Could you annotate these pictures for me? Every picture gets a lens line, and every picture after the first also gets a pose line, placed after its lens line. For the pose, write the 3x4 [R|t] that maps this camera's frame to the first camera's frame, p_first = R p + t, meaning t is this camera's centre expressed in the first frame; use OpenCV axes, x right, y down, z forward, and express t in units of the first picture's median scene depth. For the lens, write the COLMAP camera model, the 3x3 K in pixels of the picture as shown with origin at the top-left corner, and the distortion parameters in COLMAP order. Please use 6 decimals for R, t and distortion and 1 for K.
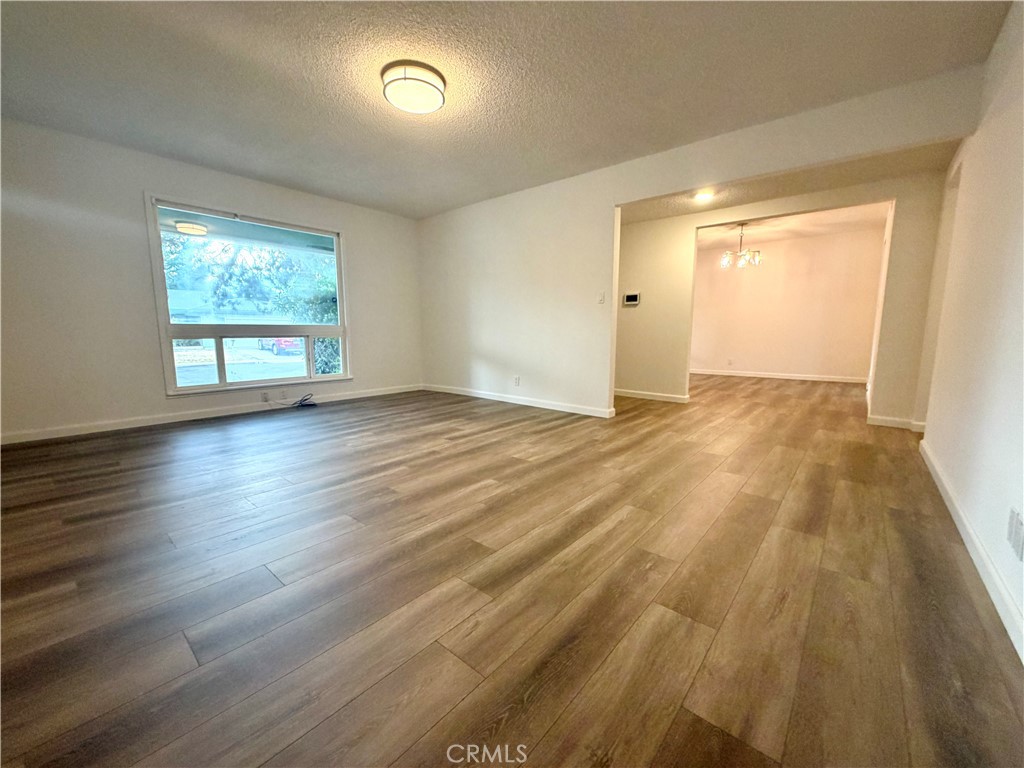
lens RADIAL K [[409.4, 0, 510.9], [0, 409.4, 389.9], [0, 0, 1]] dist [0.003793, 0.000465]
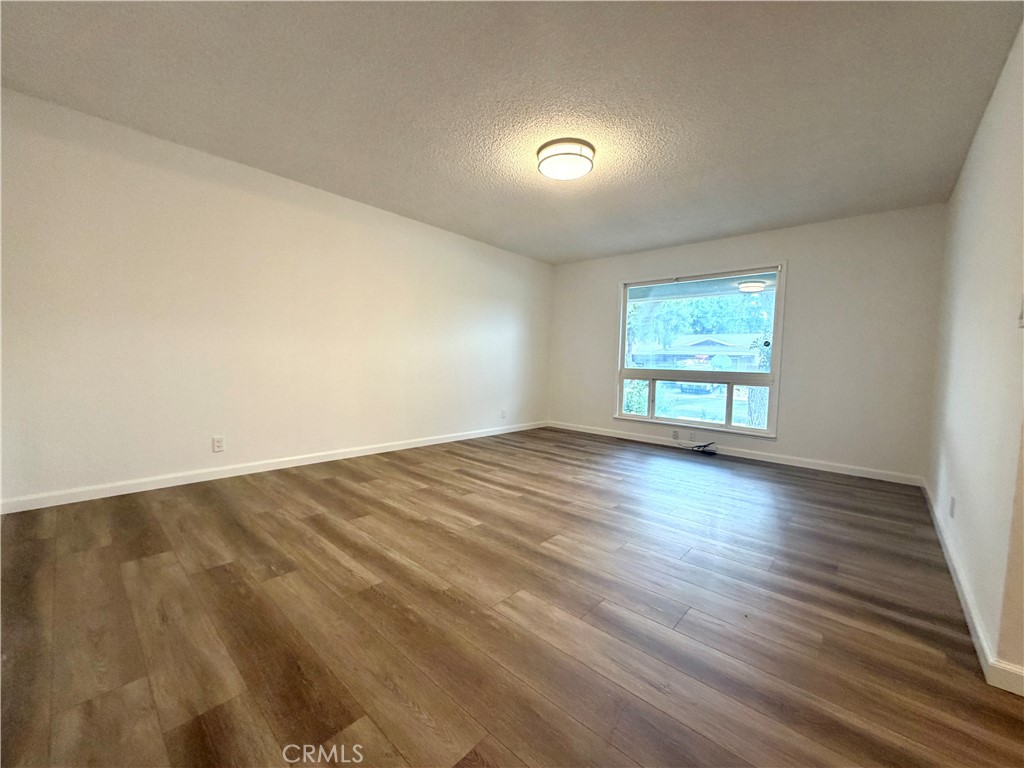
lens RADIAL K [[409.4, 0, 507.8], [0, 409.4, 380.5], [0, 0, 1]] dist [0.003793, 0.000465]
pose [[-0.038105, 0.045326, -0.998245, 0.928703], [-0.169511, 0.984199, 0.051159, -0.191971], [0.984791, 0.171163, -0.029820, 0.997778]]
